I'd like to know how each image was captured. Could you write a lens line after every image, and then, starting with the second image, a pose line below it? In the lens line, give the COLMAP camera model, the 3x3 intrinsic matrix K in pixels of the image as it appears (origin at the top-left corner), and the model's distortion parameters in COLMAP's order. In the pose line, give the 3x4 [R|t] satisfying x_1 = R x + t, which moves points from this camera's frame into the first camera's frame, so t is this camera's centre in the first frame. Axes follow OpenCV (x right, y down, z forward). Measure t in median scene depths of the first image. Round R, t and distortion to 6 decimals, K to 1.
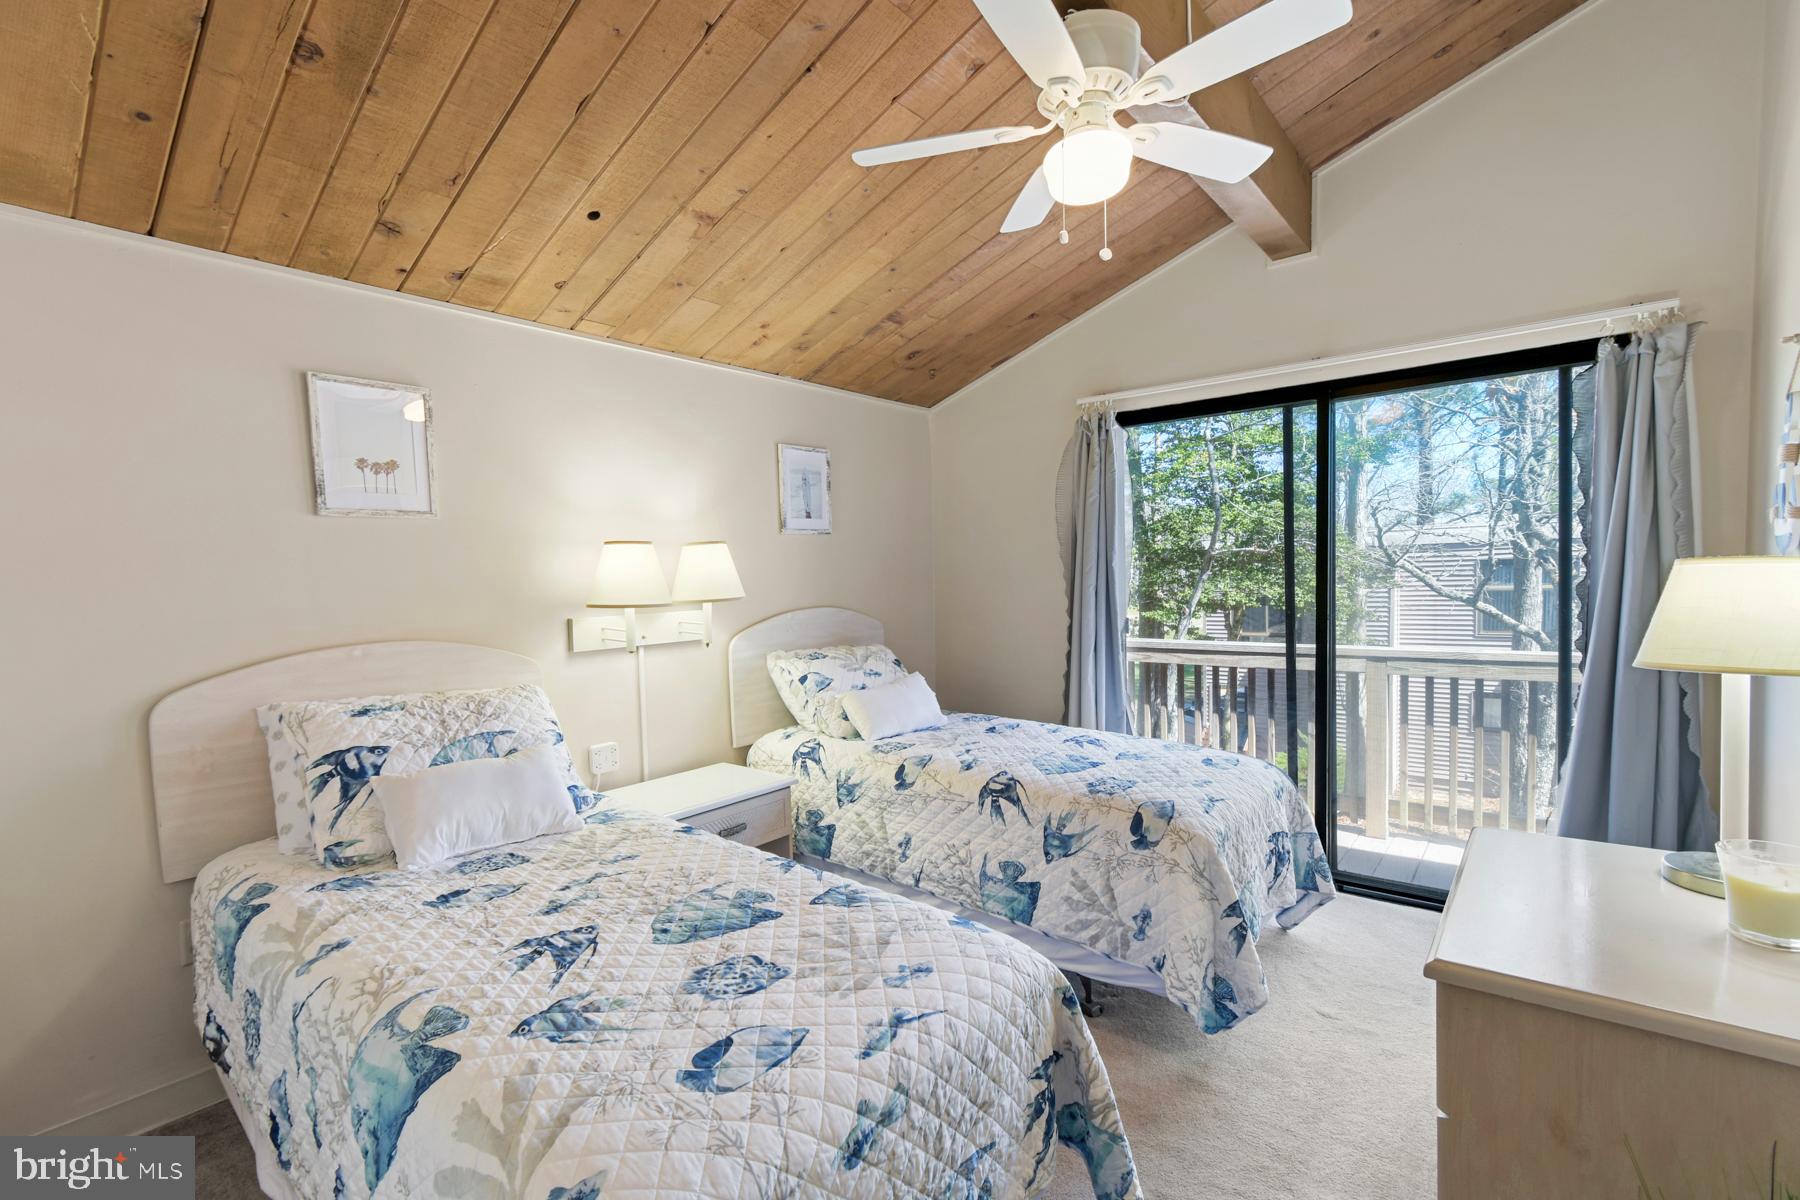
lens RADIAL K [[803.1, 0, 896.5], [0, 803.1, 609.5], [0, 0, 1]] dist [0.005155, -0.001570]
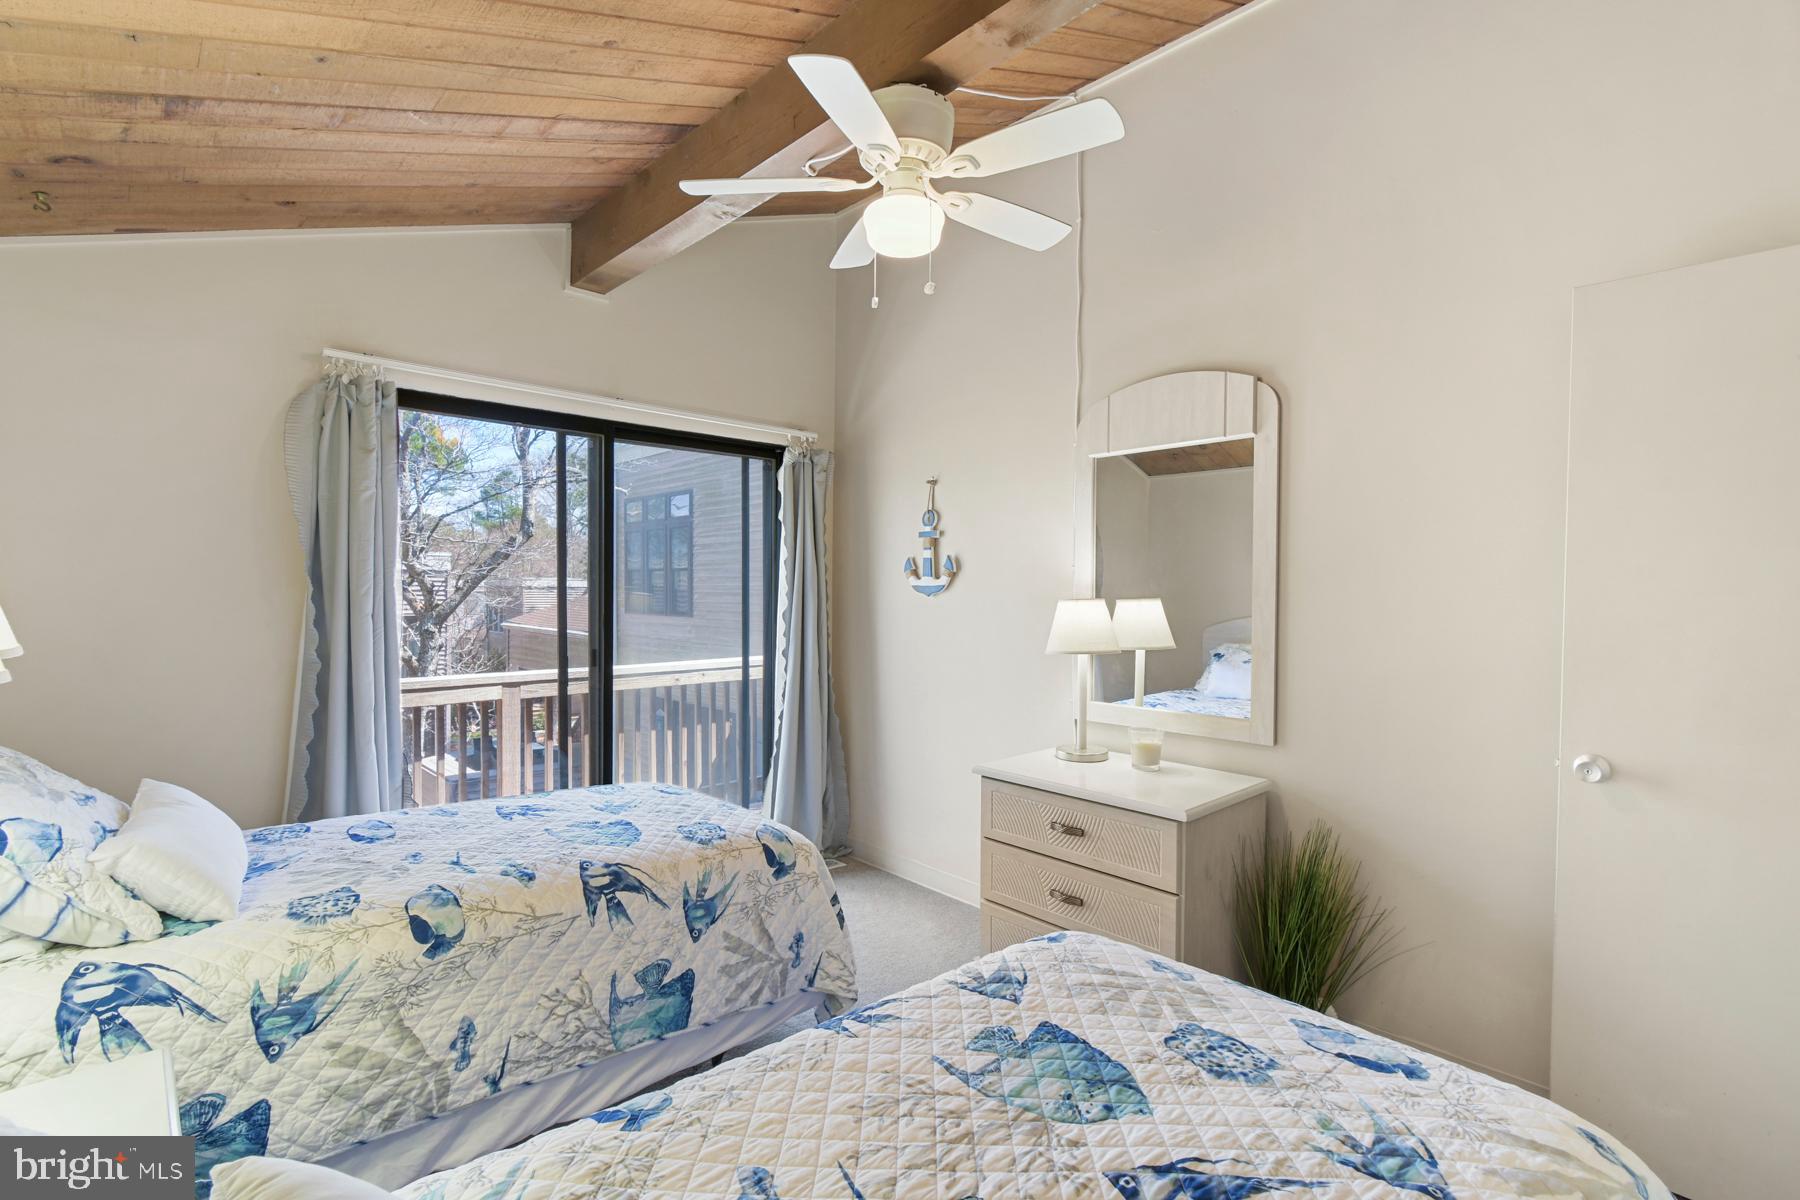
lens RADIAL K [[803.1, 0, 895.0], [0, 803.1, 598.4], [0, 0, 1]] dist [0.005155, -0.001570]
pose [[0.158844, 0.018216, 0.987136, -0.578300], [0.032364, 0.999196, -0.023647, -0.015784], [-0.986773, 0.035704, 0.158127, 0.606690]]
